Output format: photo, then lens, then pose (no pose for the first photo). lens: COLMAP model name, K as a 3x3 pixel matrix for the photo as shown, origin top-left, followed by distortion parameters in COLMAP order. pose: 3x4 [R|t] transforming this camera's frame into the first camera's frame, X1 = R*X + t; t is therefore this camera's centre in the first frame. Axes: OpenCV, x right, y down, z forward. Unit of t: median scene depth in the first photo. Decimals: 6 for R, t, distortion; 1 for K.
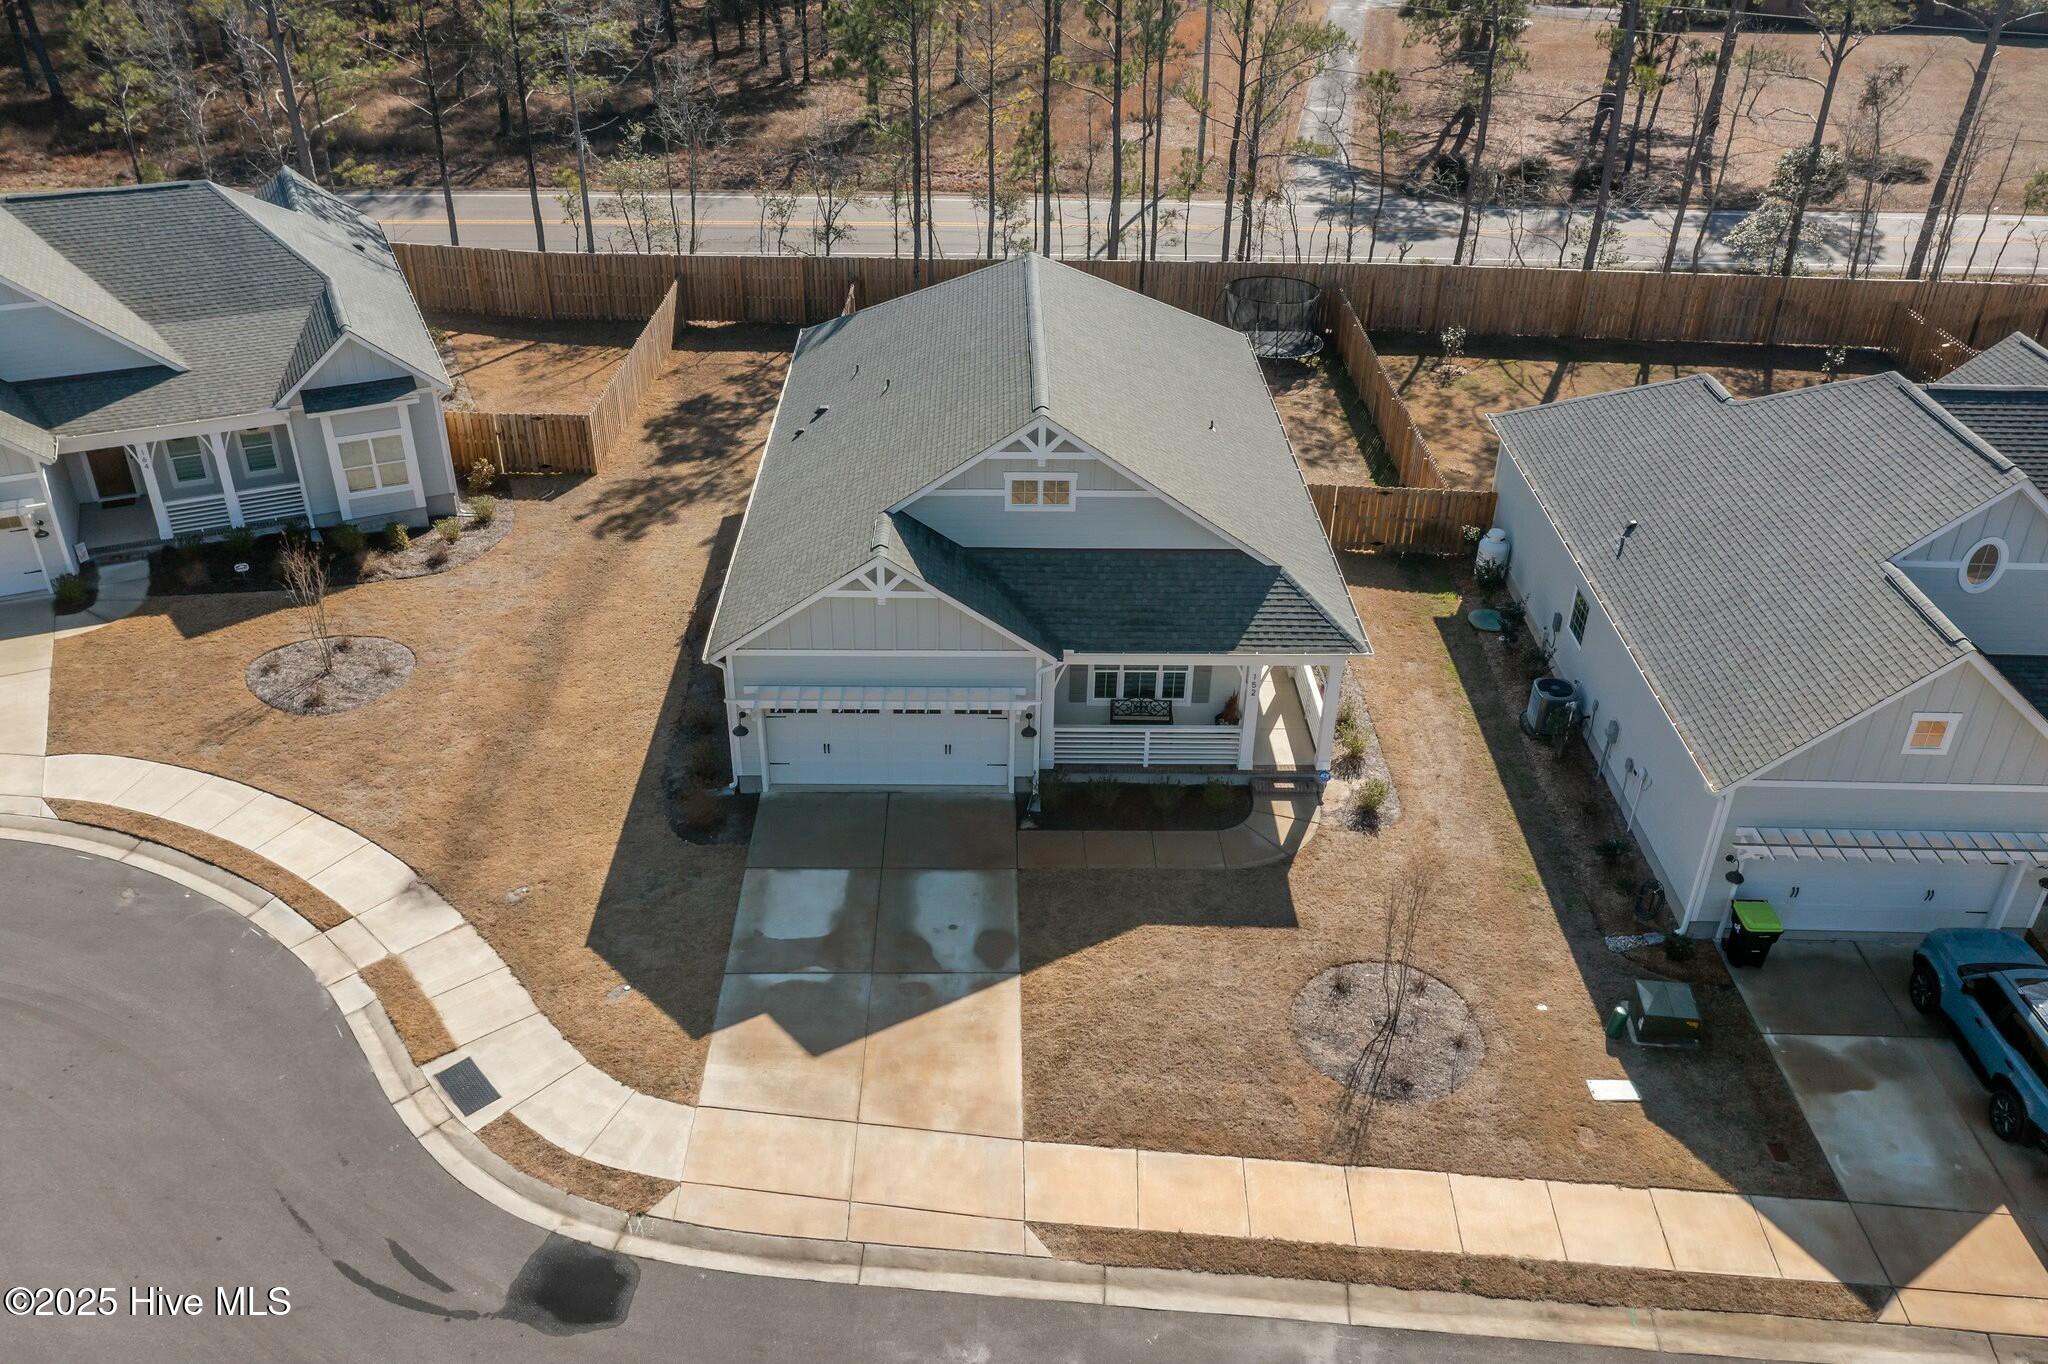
lens RADIAL K [[1630.0, 0, 1032.4], [0, 1630.0, 671.0], [0, 0, 1]] dist [-0.010736, 0.012118]
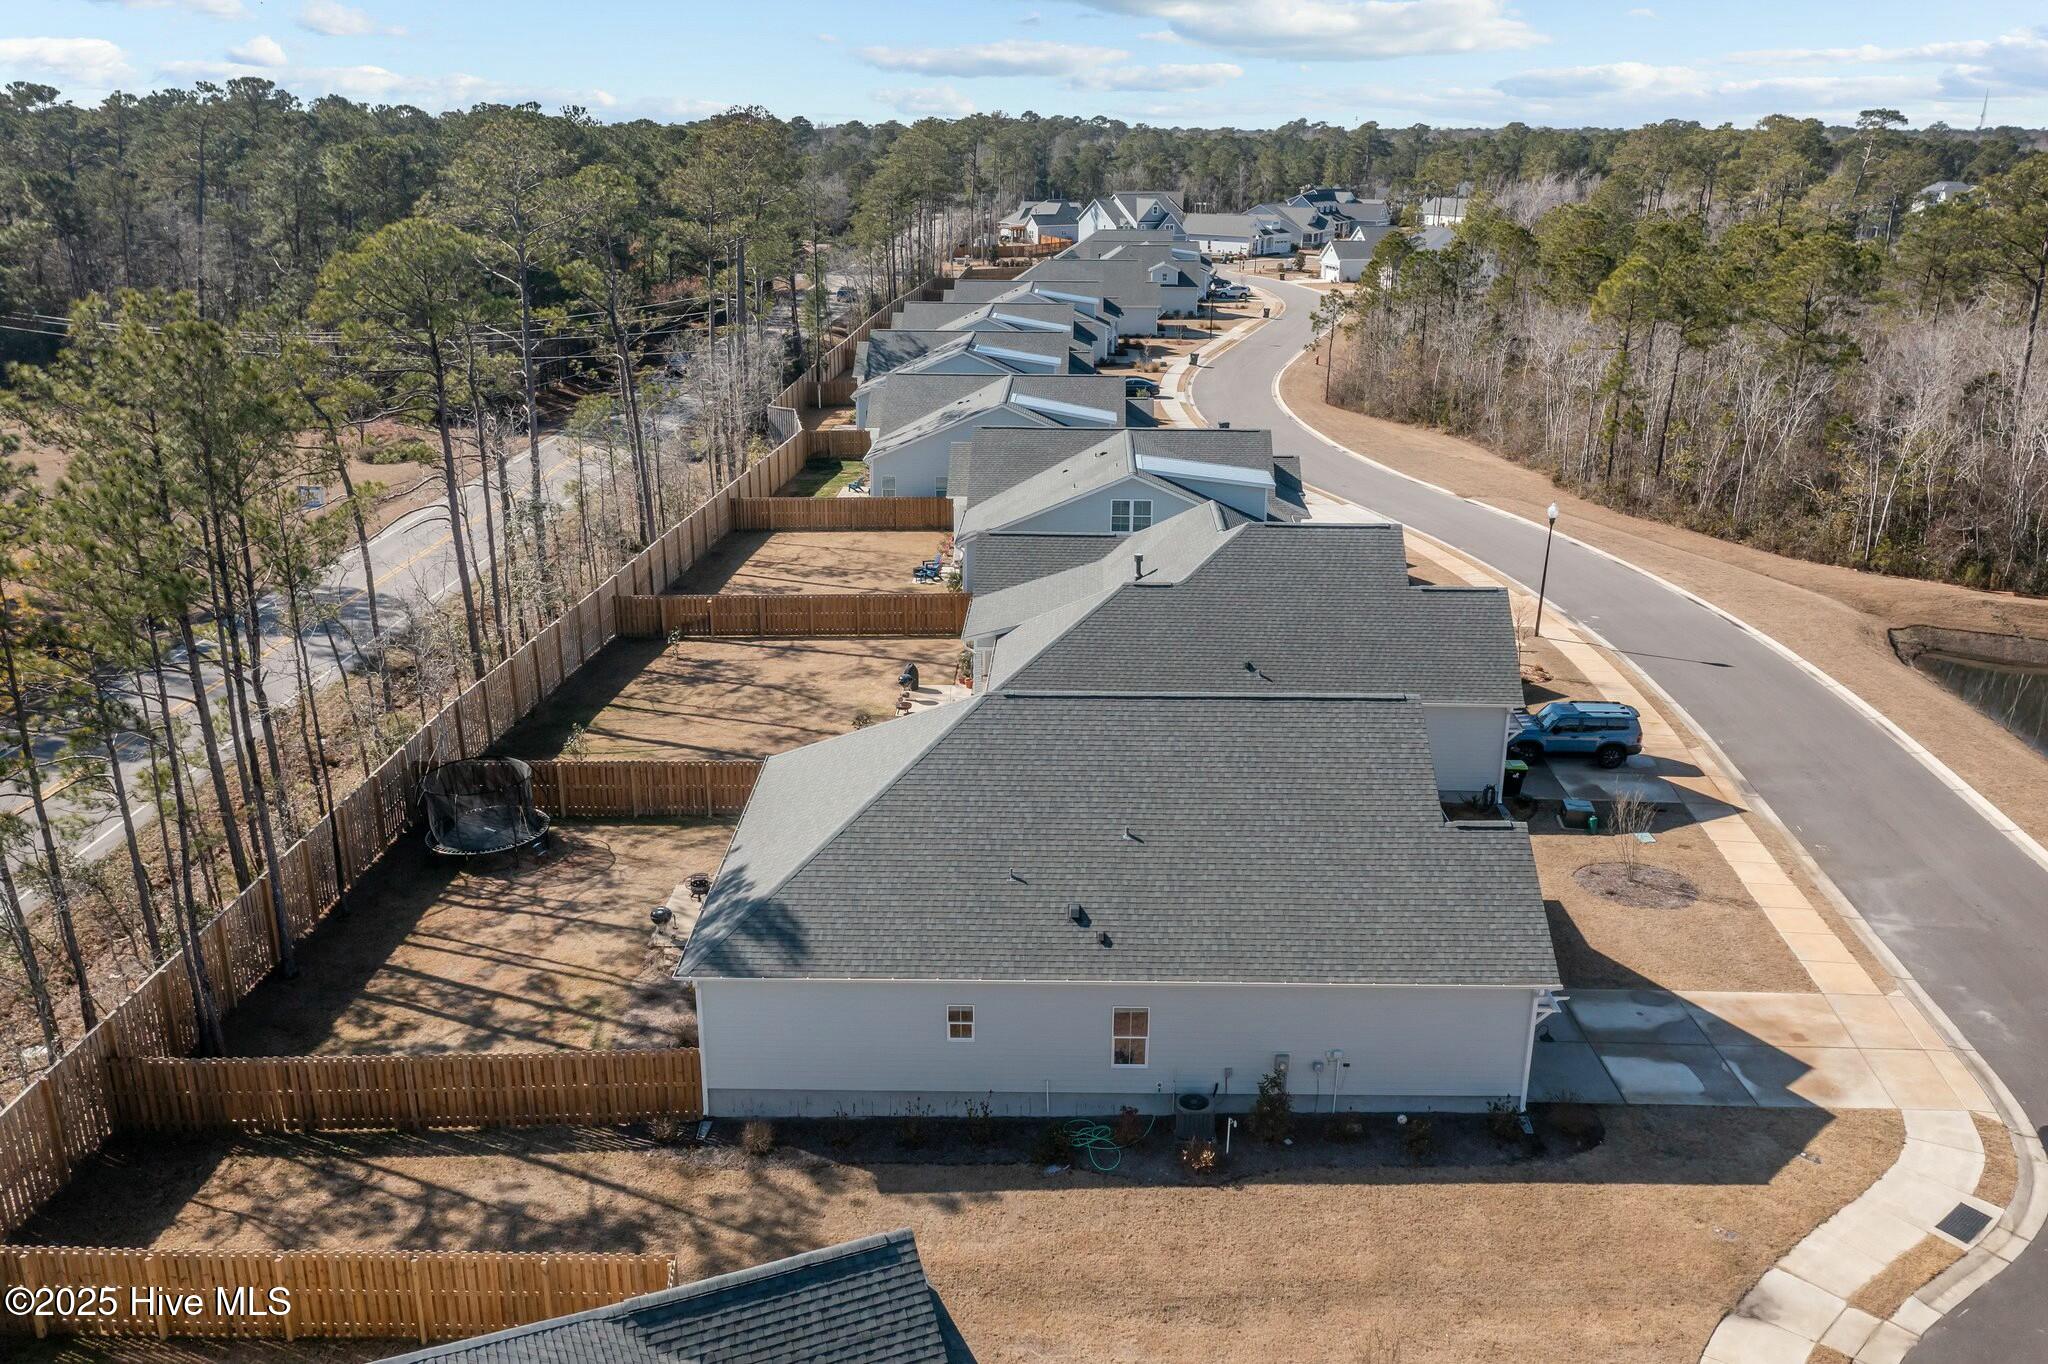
lens RADIAL K [[1630.0, 0, 1019.0], [0, 1630.0, 676.8], [0, 0, 1]] dist [-0.010736, 0.012118]
pose [[0.030572, -0.331041, 0.943121, -1.209149], [0.510900, 0.816165, 0.269918, -0.677798], [-0.859097, 0.473588, 0.194080, 1.022540]]
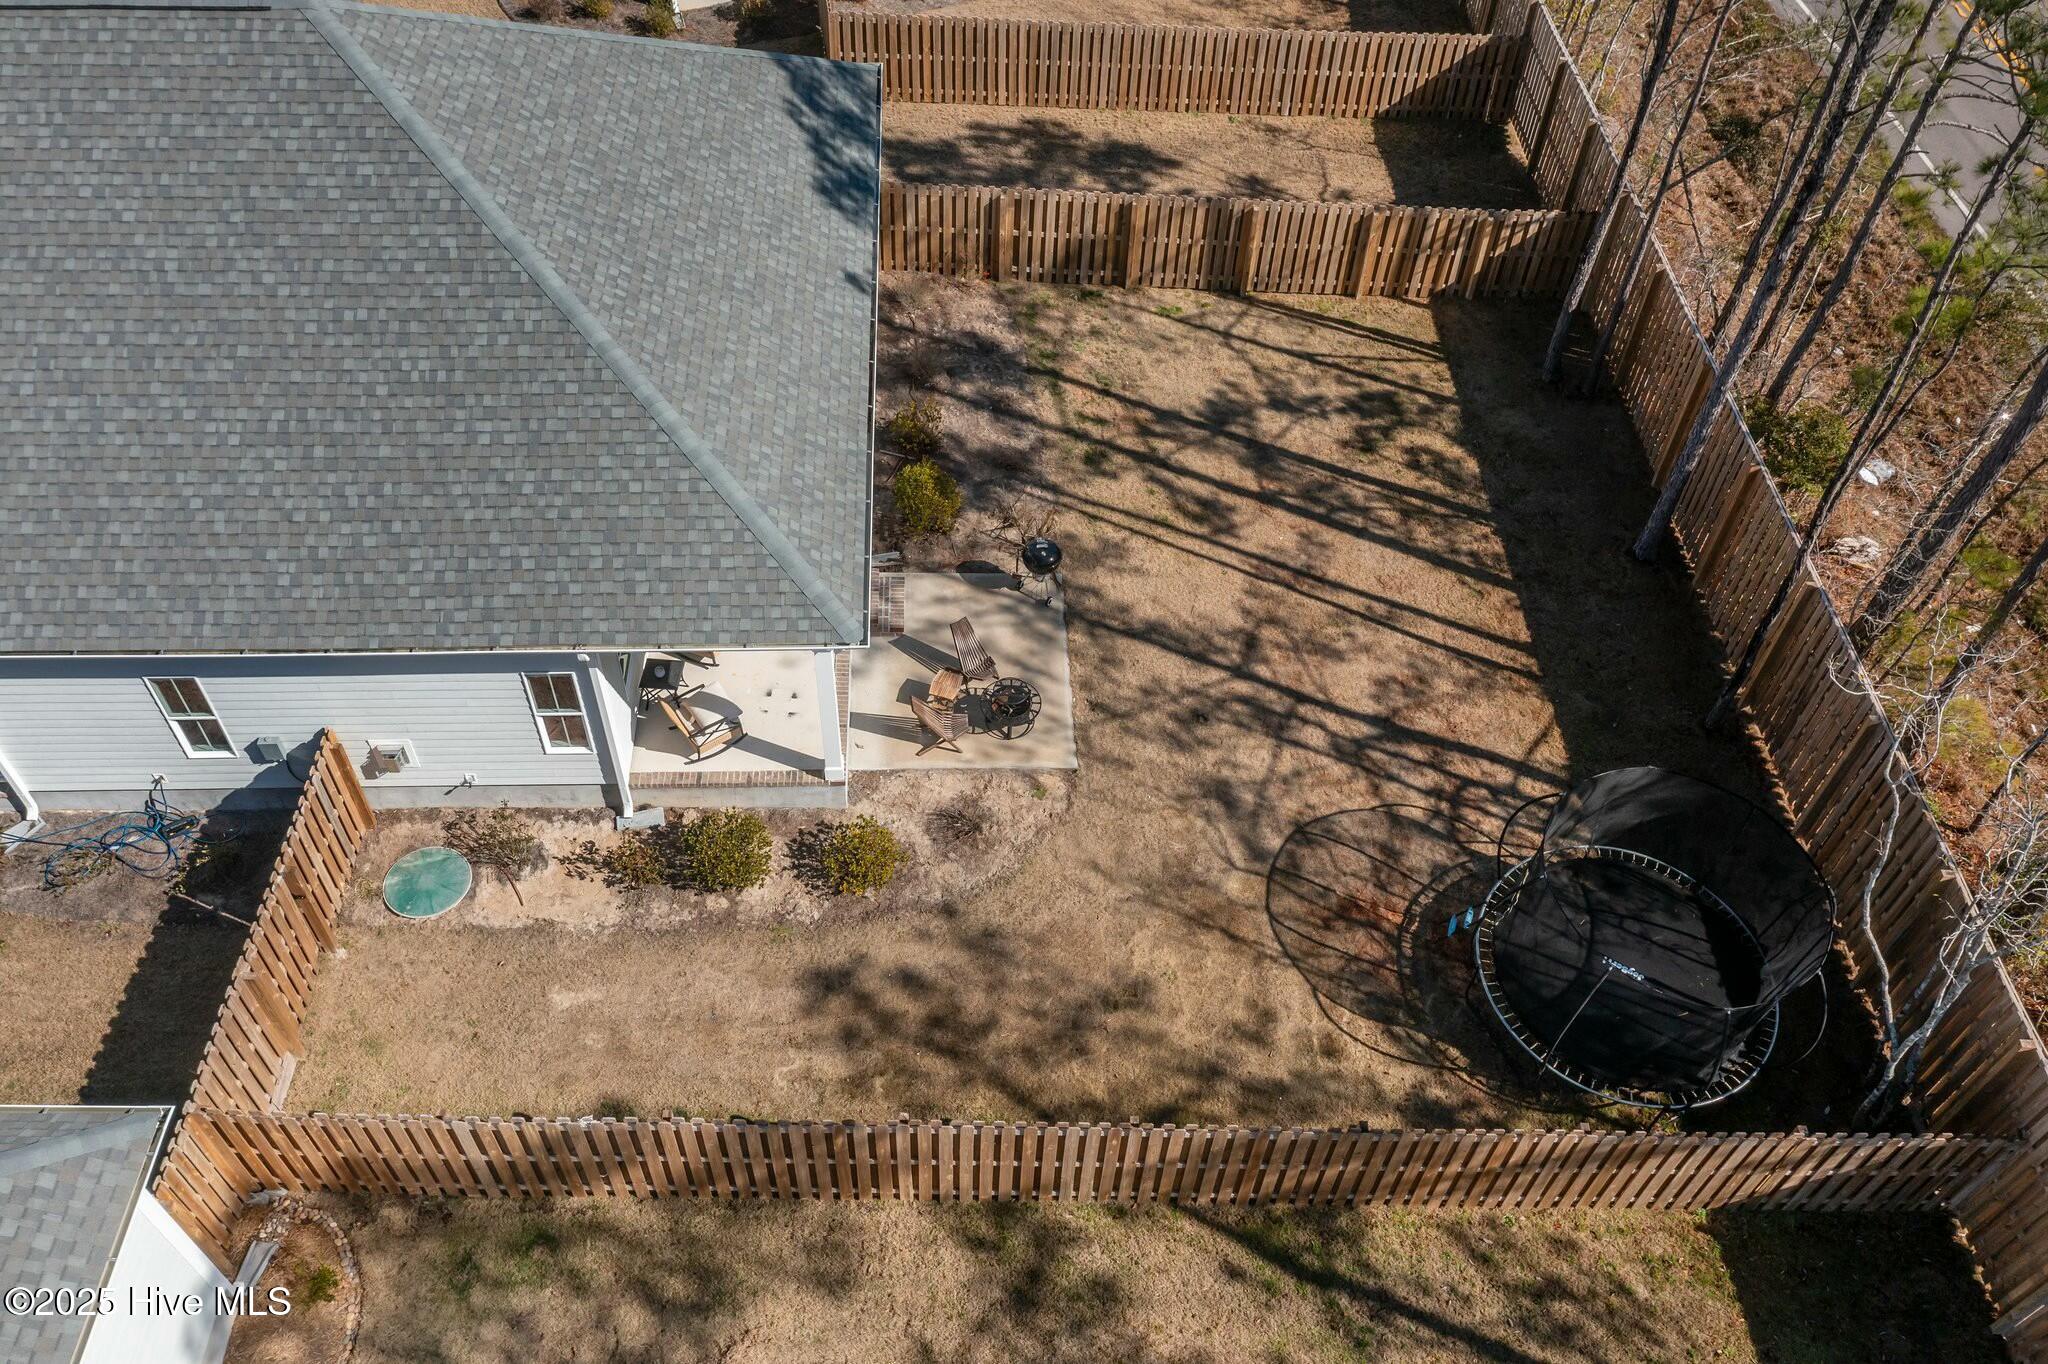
lens RADIAL K [[1630.0, 0, 1018.9], [0, 1630.0, 681.2], [0, 0, 1]] dist [-0.010736, 0.012118]
pose [[0.021294, 0.743383, -0.668527, 0.618703], [-0.540533, 0.571083, 0.617810, -0.718710], [0.841054, 0.348205, 0.413983, 1.362281]]
